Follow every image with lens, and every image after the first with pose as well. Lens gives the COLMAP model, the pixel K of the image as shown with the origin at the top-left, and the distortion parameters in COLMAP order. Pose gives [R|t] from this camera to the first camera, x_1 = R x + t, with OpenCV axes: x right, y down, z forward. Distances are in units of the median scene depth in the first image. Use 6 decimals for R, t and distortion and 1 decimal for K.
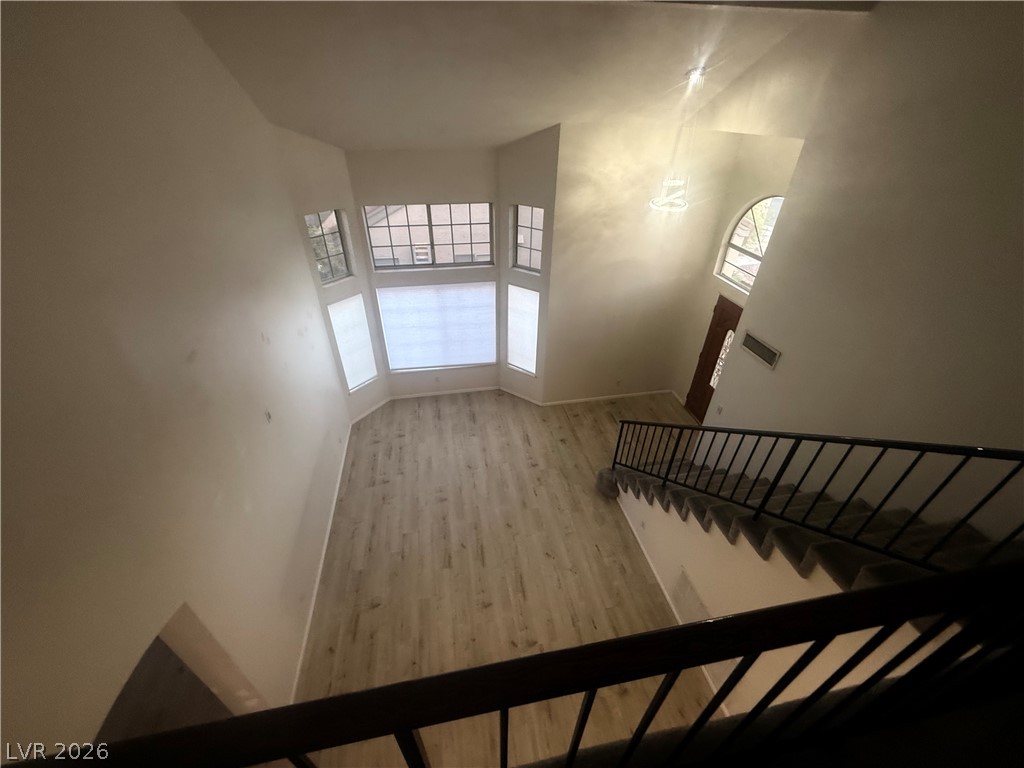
lens RADIAL K [[415.0, 0, 511.7], [0, 415.0, 379.7], [0, 0, 1]] dist [0.000211, 0.000111]
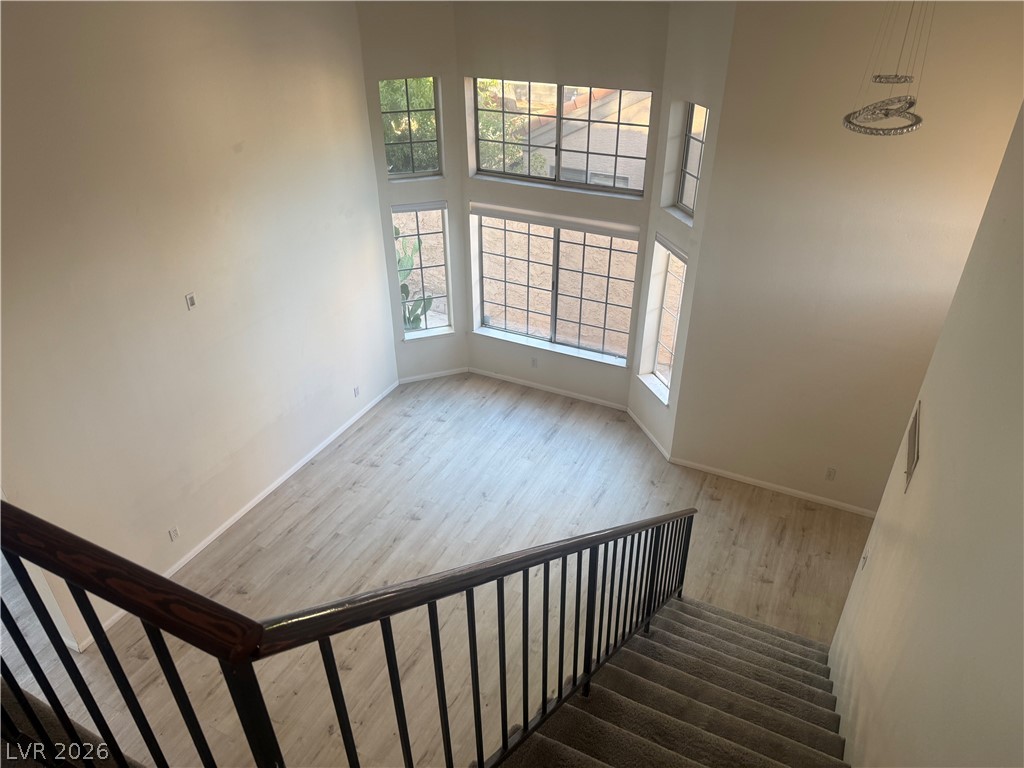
lens RADIAL K [[712.3, 0, 518.8], [0, 712.3, 388.1], [0, 0, 1]] dist [0.058353, -0.071312]
pose [[0.801606, 0.306865, -0.513090, 0.516382], [-0.319995, 0.945163, 0.065344, -0.037513], [0.505006, 0.111806, 0.855844, 0.086266]]
